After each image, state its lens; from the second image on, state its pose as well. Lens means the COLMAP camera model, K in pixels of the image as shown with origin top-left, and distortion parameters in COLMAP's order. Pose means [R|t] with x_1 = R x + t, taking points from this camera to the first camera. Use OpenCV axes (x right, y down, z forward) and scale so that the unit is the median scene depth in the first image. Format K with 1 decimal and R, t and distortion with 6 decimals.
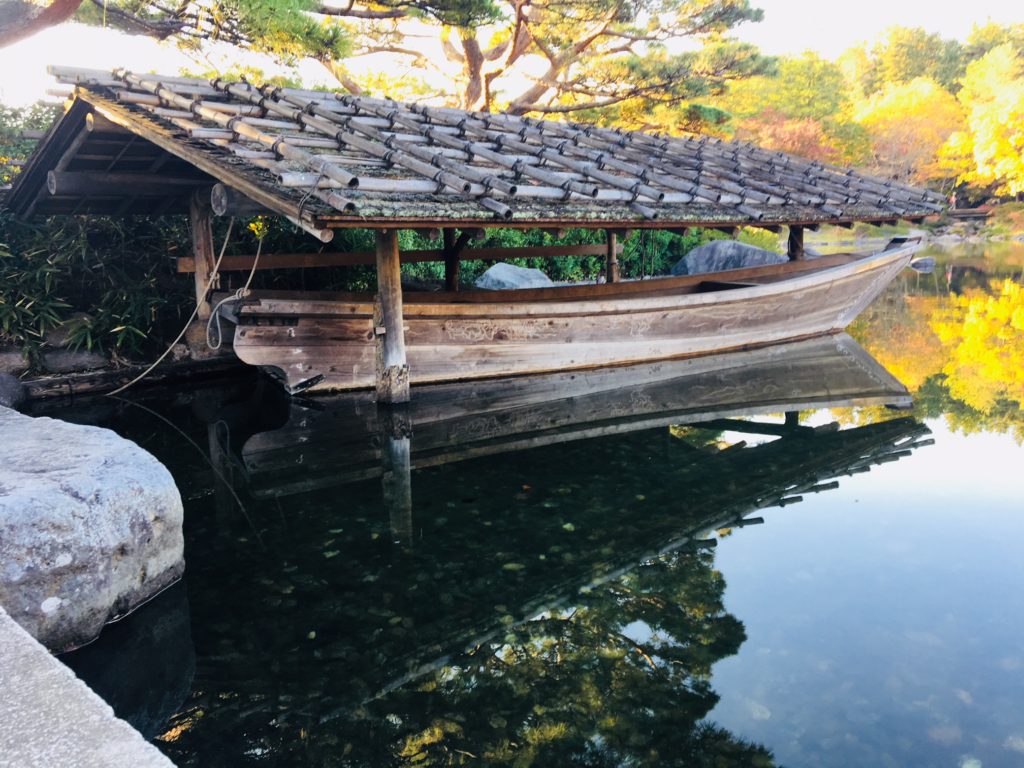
lens RADIAL K [[865.6, 0, 512.0], [0, 865.6, 384.0], [0, 0, 1]] dist [0.003200, -0.013911]
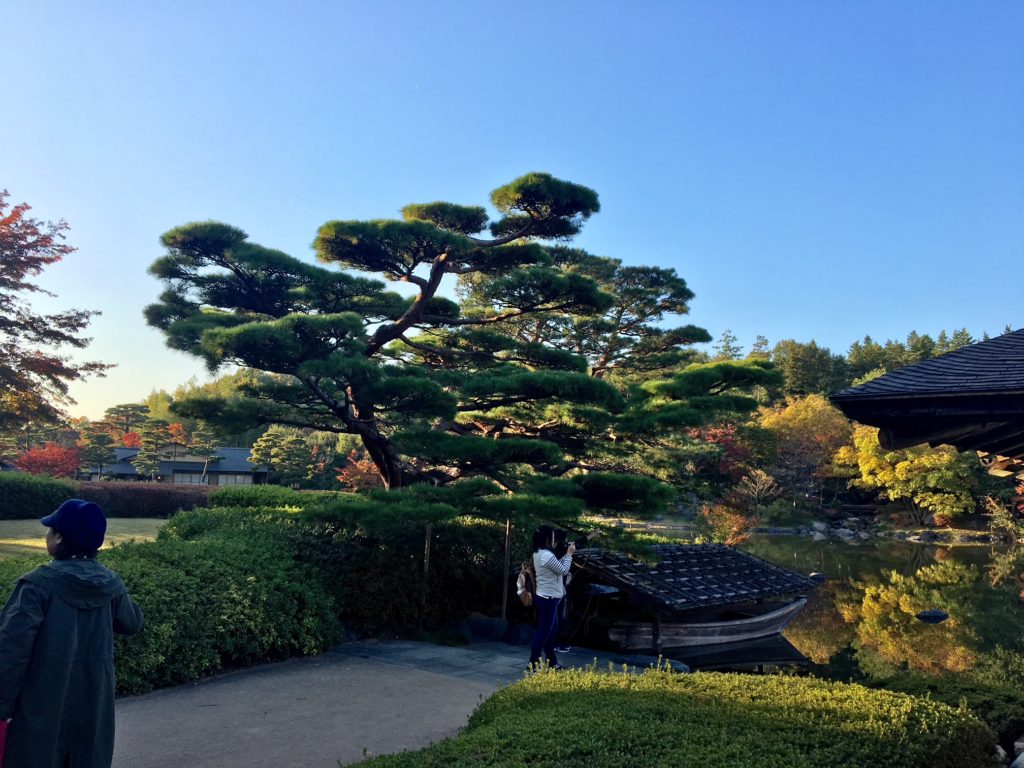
lens RADIAL K [[865.6, 0, 512.0], [0, 865.6, 384.0], [0, 0, 1]] dist [0.003200, -0.013911]
pose [[0.994265, 0.067736, 0.082759, -0.070068], [-0.041254, 0.956875, -0.287556, 0.000402], [-0.098668, 0.282493, 0.954182, -0.165449]]
